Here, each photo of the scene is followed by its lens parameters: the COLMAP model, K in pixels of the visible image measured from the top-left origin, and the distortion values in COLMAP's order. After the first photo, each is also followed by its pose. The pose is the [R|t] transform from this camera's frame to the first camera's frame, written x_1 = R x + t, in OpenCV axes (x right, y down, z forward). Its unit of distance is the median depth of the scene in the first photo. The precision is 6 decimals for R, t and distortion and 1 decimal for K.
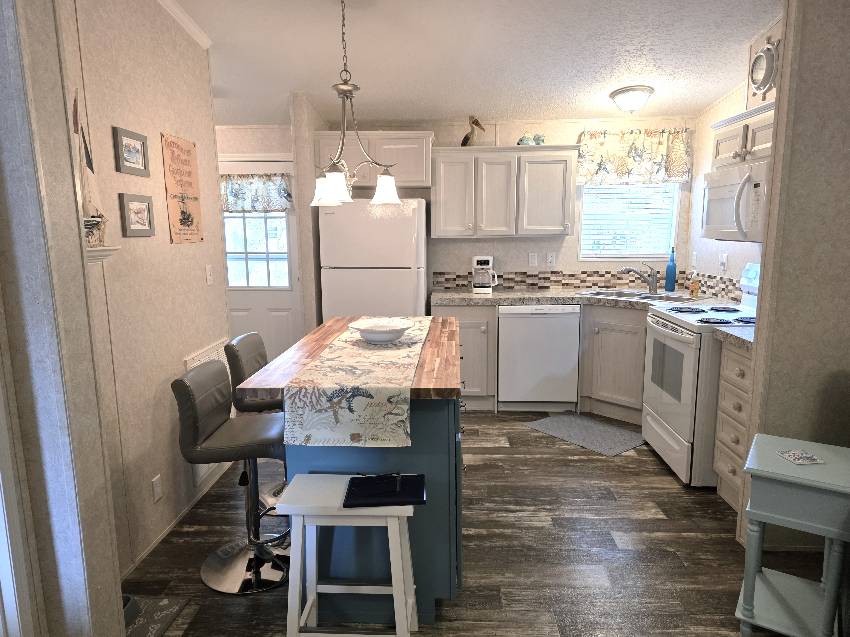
lens RADIAL K [[577.4, 0, 422.1], [0, 577.4, 322.2], [0, 0, 1]] dist [0.080361, -0.074050]
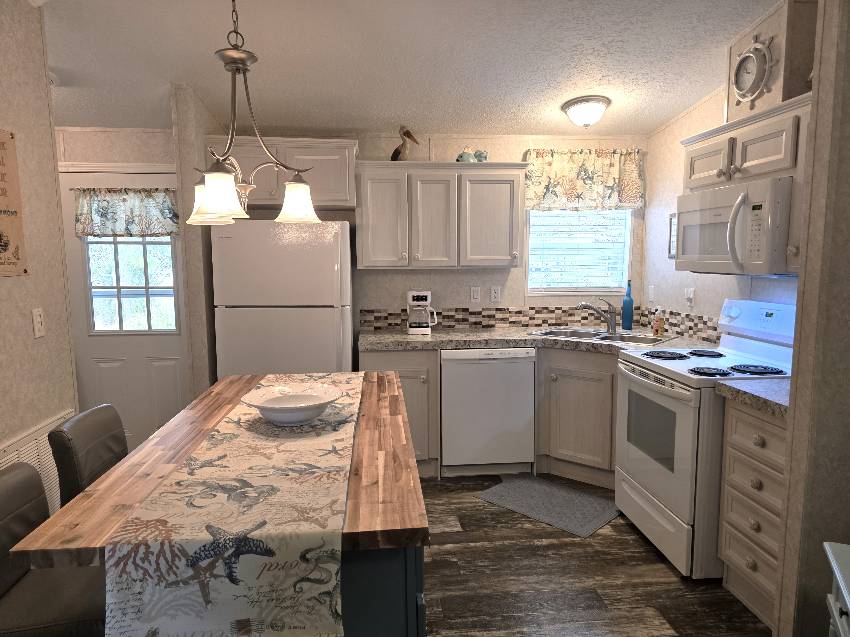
lens RADIAL K [[578.3, 0, 427.7], [0, 578.3, 325.9], [0, 0, 1]] dist [0.079435, -0.079220]
pose [[0.989034, -0.014300, 0.146995, -0.009177], [0.020930, 0.998827, -0.043660, -0.032228], [-0.146198, 0.046258, 0.988173, 0.209915]]
